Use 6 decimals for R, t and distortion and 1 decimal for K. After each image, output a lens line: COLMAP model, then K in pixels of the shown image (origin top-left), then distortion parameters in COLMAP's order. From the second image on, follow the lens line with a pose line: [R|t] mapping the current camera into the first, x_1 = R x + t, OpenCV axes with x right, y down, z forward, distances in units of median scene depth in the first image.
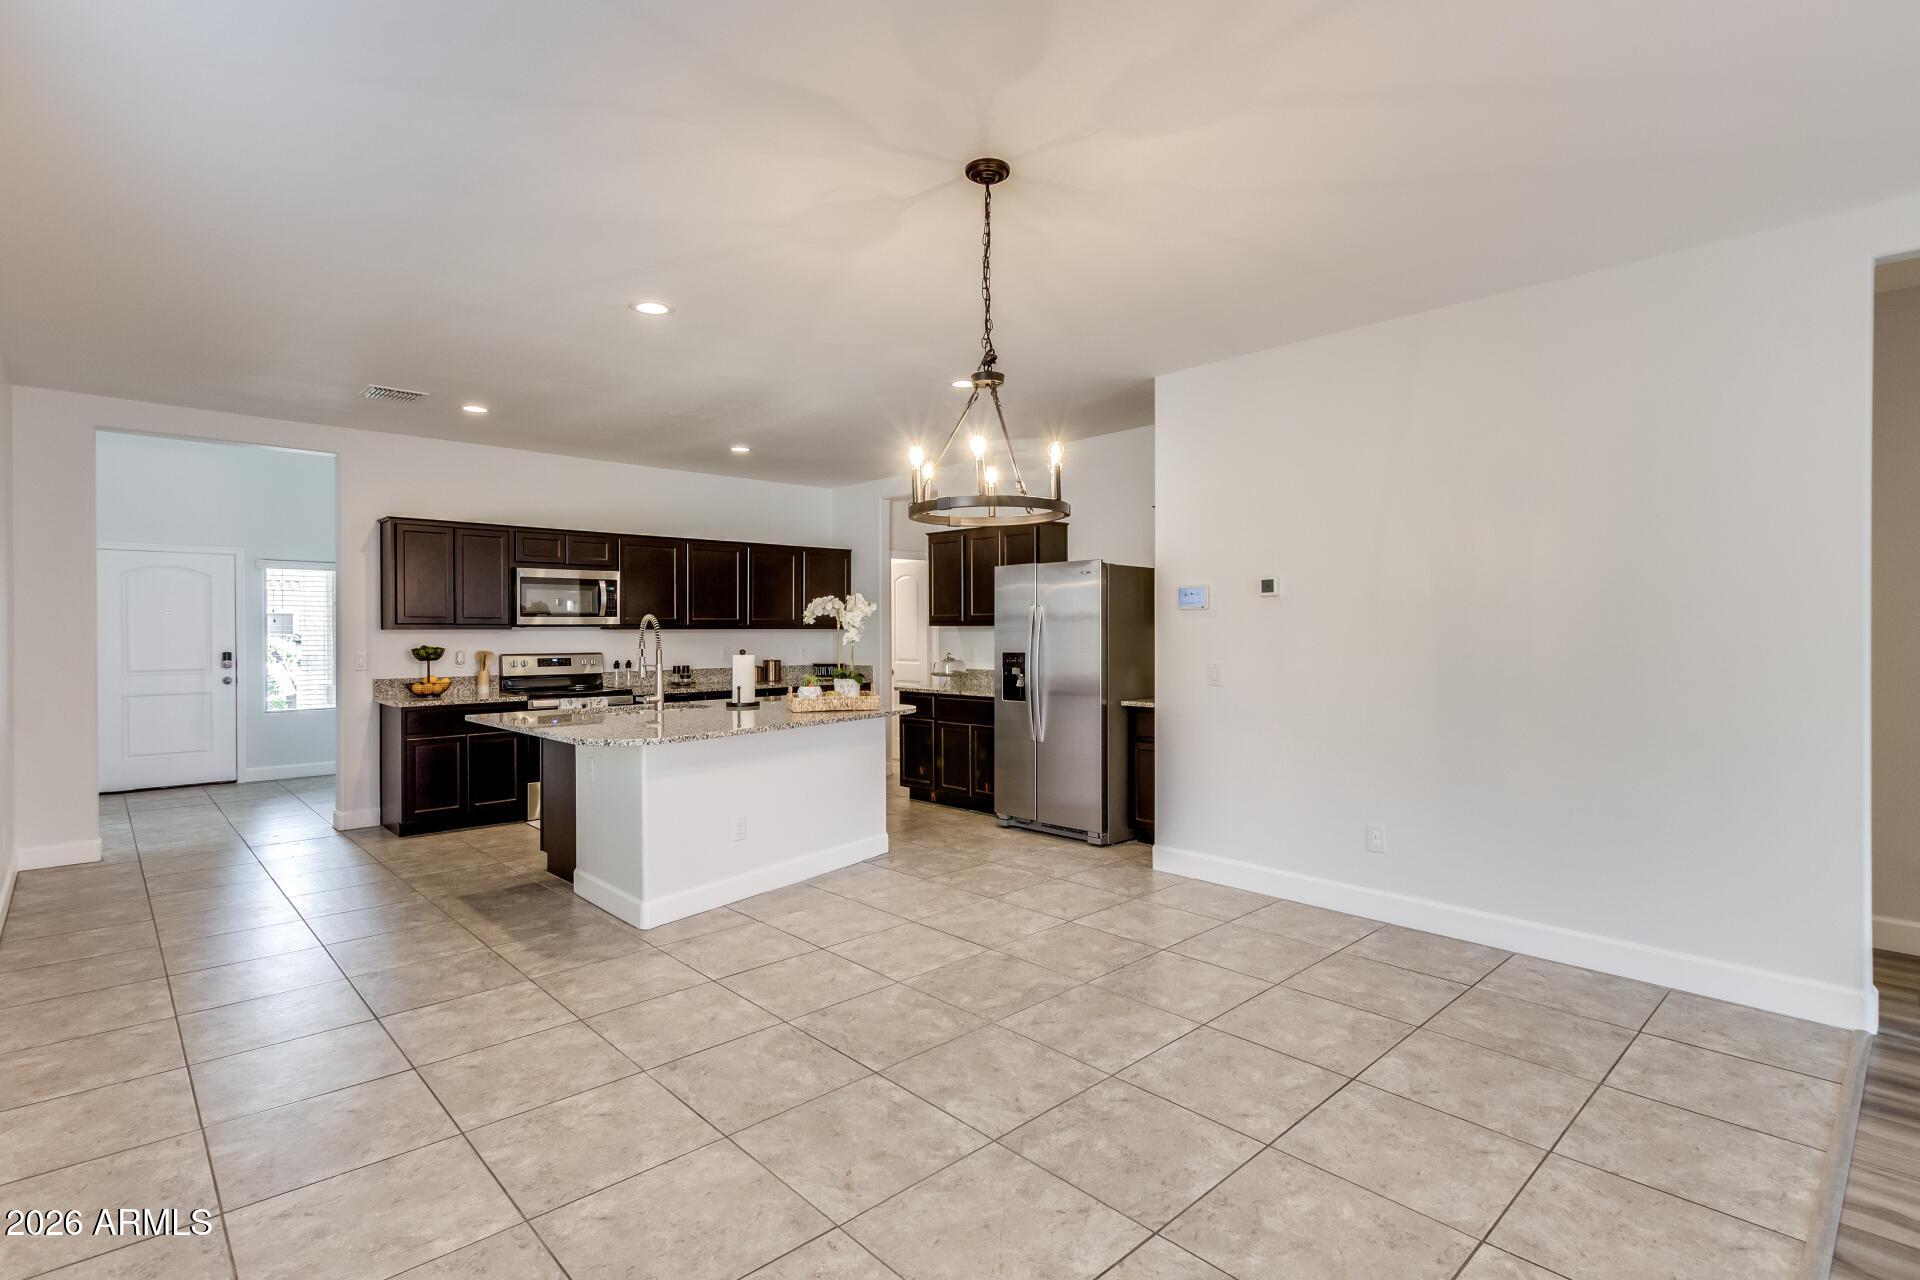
lens RADIAL K [[925.4, 0, 957.4], [0, 925.4, 637.3], [0, 0, 1]] dist [0.021542, -0.014548]
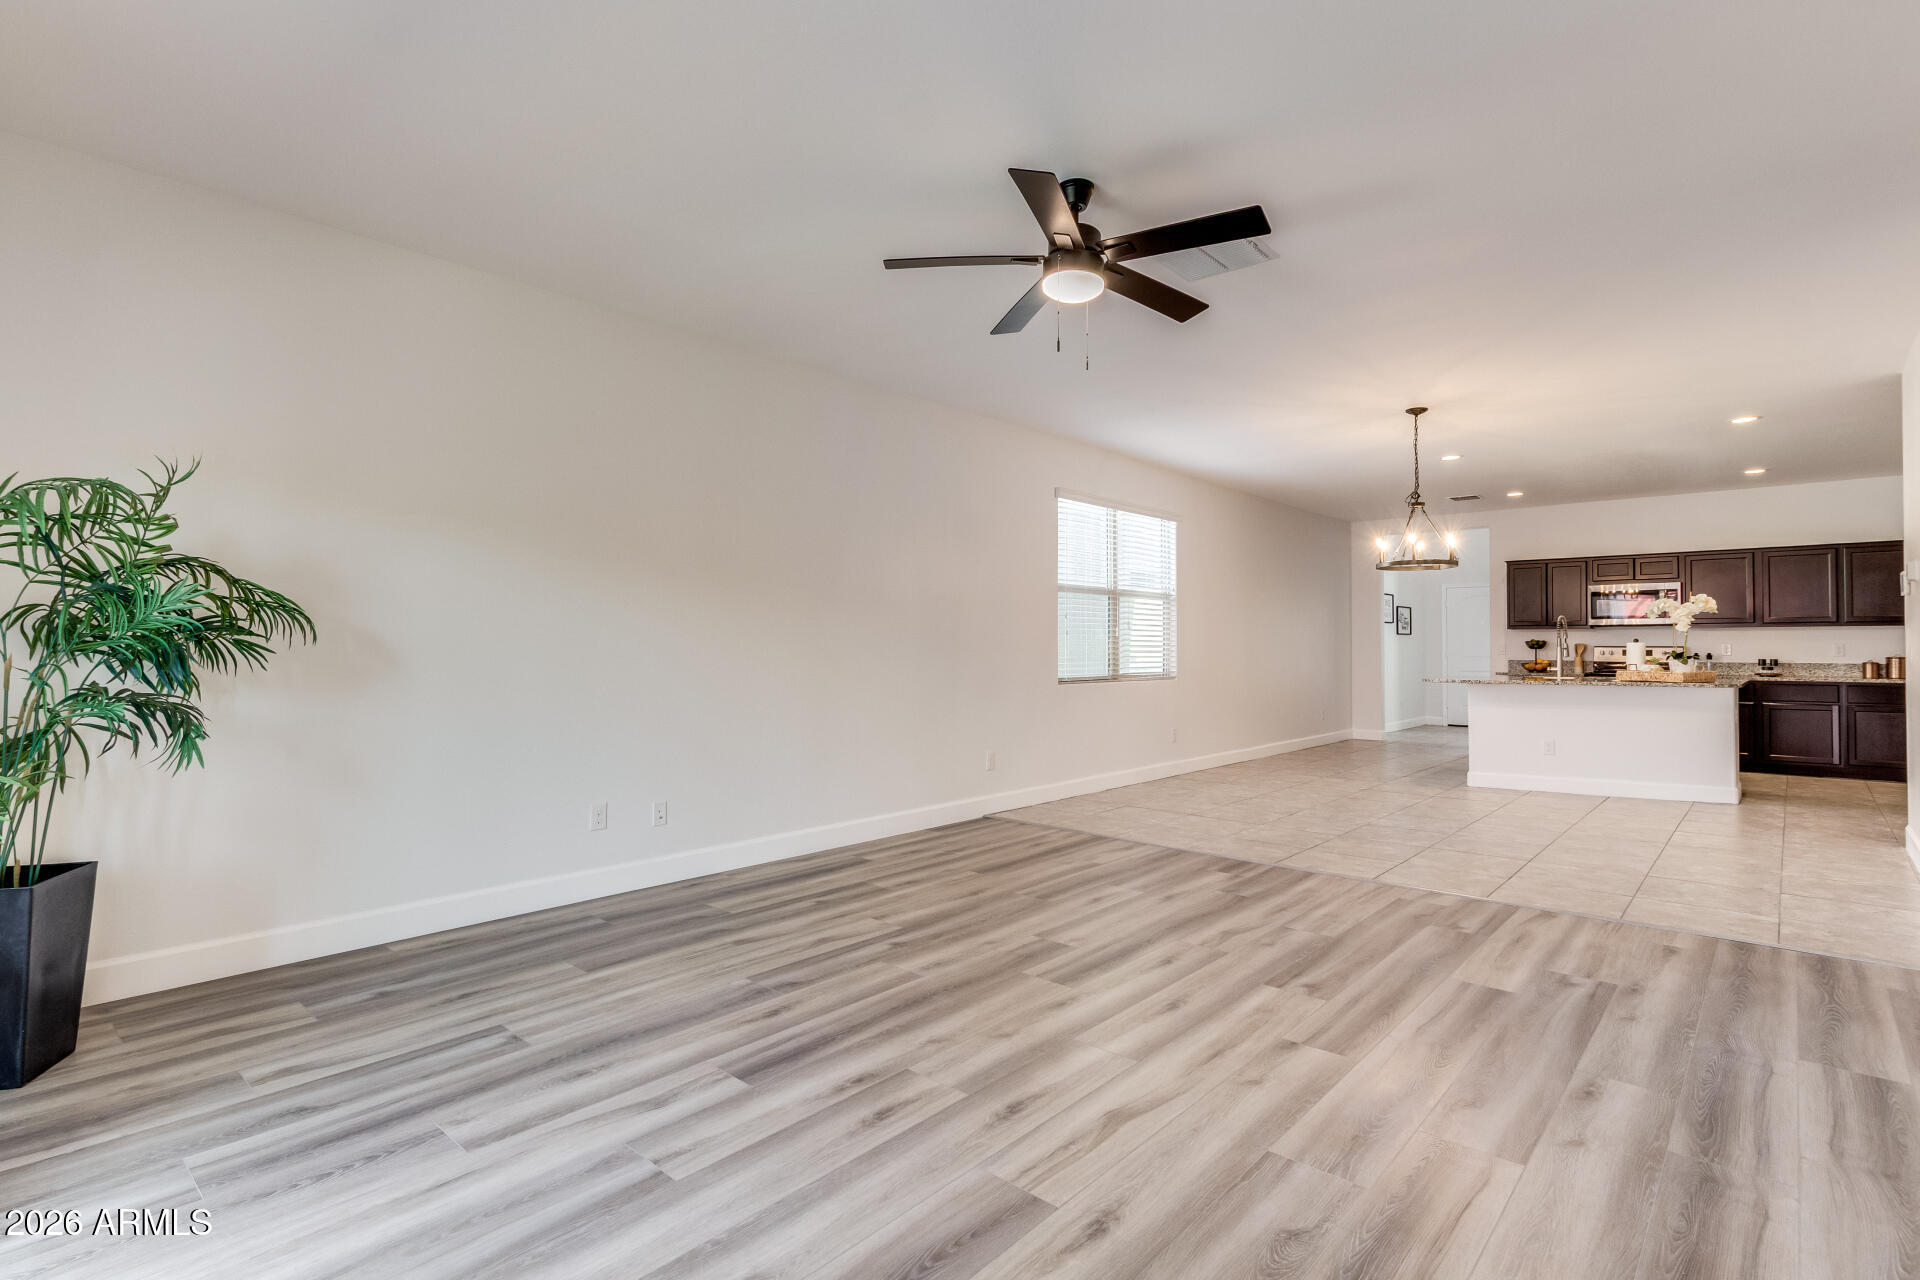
lens RADIAL K [[906.9, 0, 960.0], [0, 906.9, 640.0], [0, 0, 1]] dist [0.014558, -0.013975]
pose [[0.084691, -0.003325, -0.996402, 0.909479], [-0.010118, 0.999940, -0.004197, 0.027111], [0.996356, 0.010437, 0.084652, -0.103182]]
